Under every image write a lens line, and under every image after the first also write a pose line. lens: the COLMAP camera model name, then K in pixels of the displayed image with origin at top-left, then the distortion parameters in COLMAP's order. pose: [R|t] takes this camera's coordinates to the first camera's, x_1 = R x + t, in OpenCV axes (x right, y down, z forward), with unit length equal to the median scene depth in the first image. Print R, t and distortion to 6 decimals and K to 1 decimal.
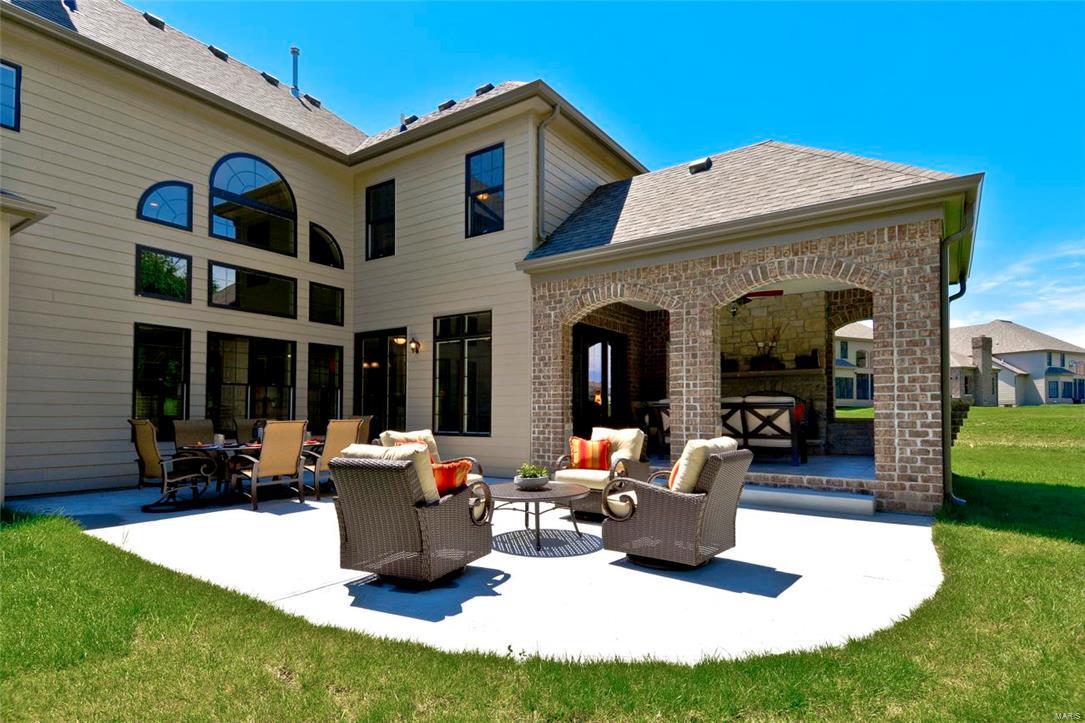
lens RADIAL K [[551.8, 0, 535.4], [0, 551.8, 400.3], [0, 0, 1]] dist [0.037783, 0.000203]
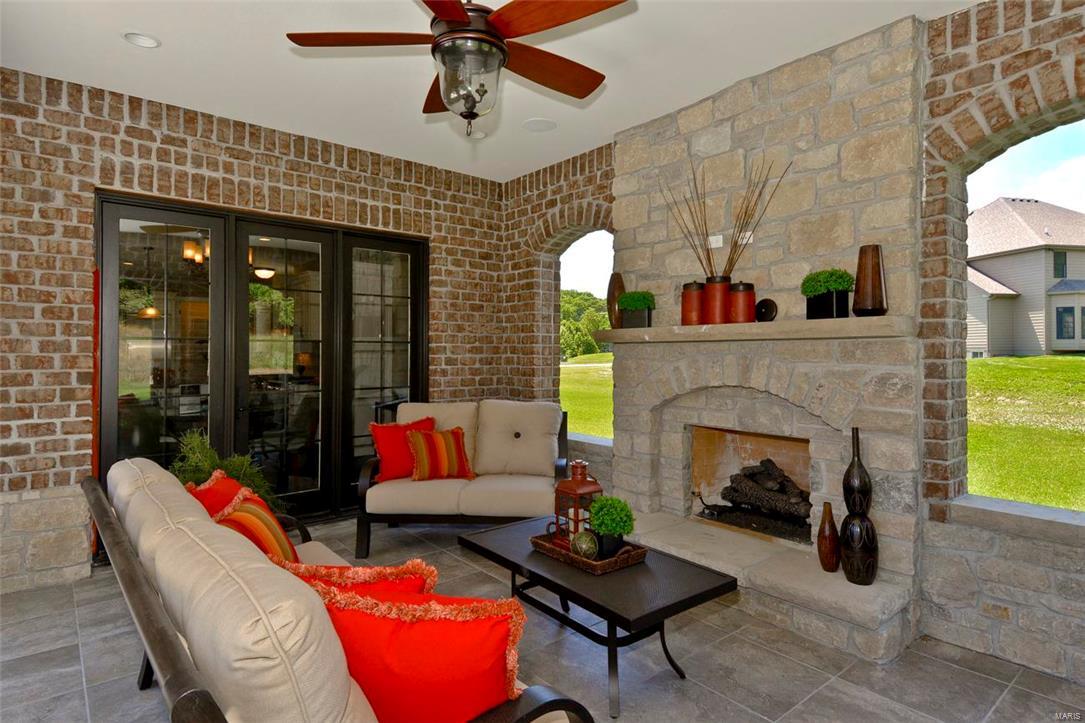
lens RADIAL K [[587.1, 0, 539.8], [0, 587.1, 358.8], [0, 0, 1]] dist [0.021214, -0.019069]
pose [[0.964895, -0.001355, -0.262631, 0.421721], [0.009139, 0.999554, 0.028419, -0.045967], [0.262475, -0.029821, 0.964478, 0.682252]]
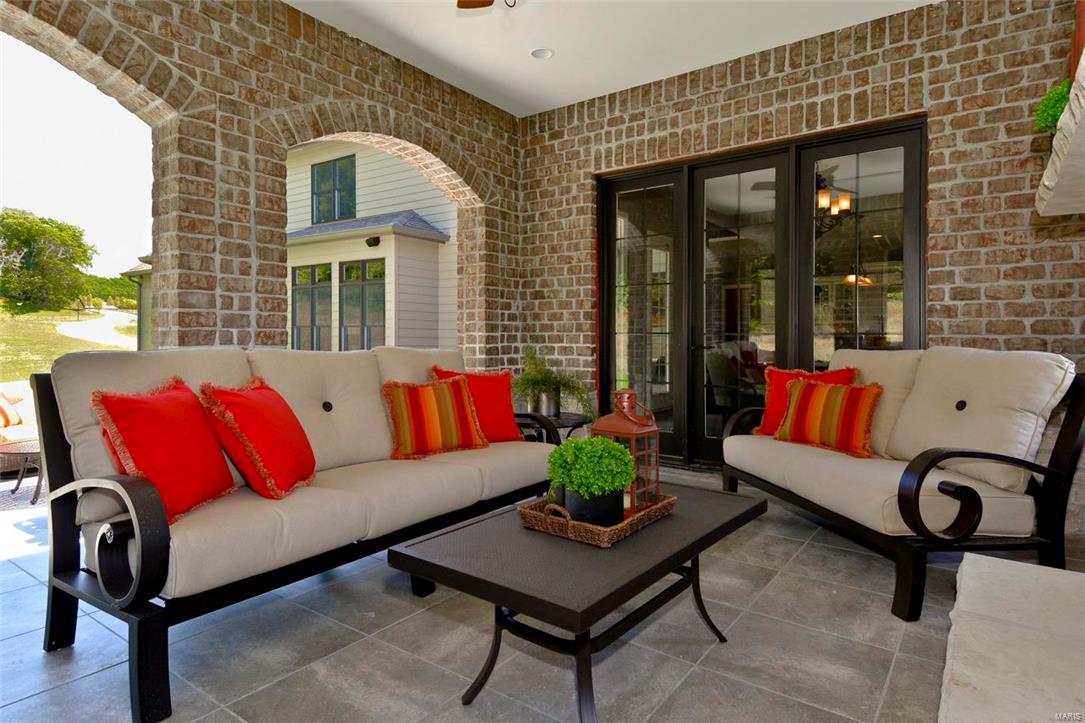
lens RADIAL K [[592.8, 0, 537.5], [0, 592.8, 351.2], [0, 0, 1]] dist [0.014256, -0.004933]
pose [[-0.039252, 0.021282, -0.999003, 0.557762], [0.016393, 0.999652, 0.020651, -0.008220], [0.999095, -0.015566, -0.039588, 0.930850]]
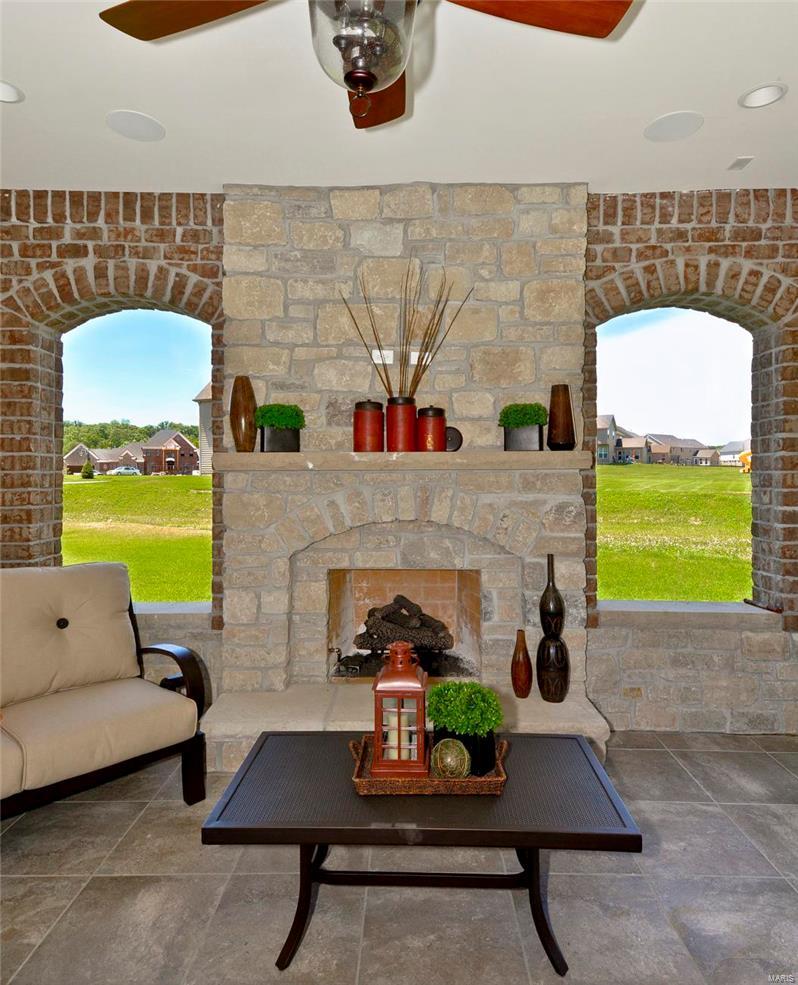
lens RADIAL K [[621.4, 0, 406.9], [0, 621.4, 477.2], [0, 0, 1]] dist [0.064475, -0.012796]
pose [[0.813335, -0.009511, 0.581718, 0.246216], [-0.007010, 0.999634, 0.026144, -0.050818], [-0.581754, -0.025341, 0.812970, 0.780023]]
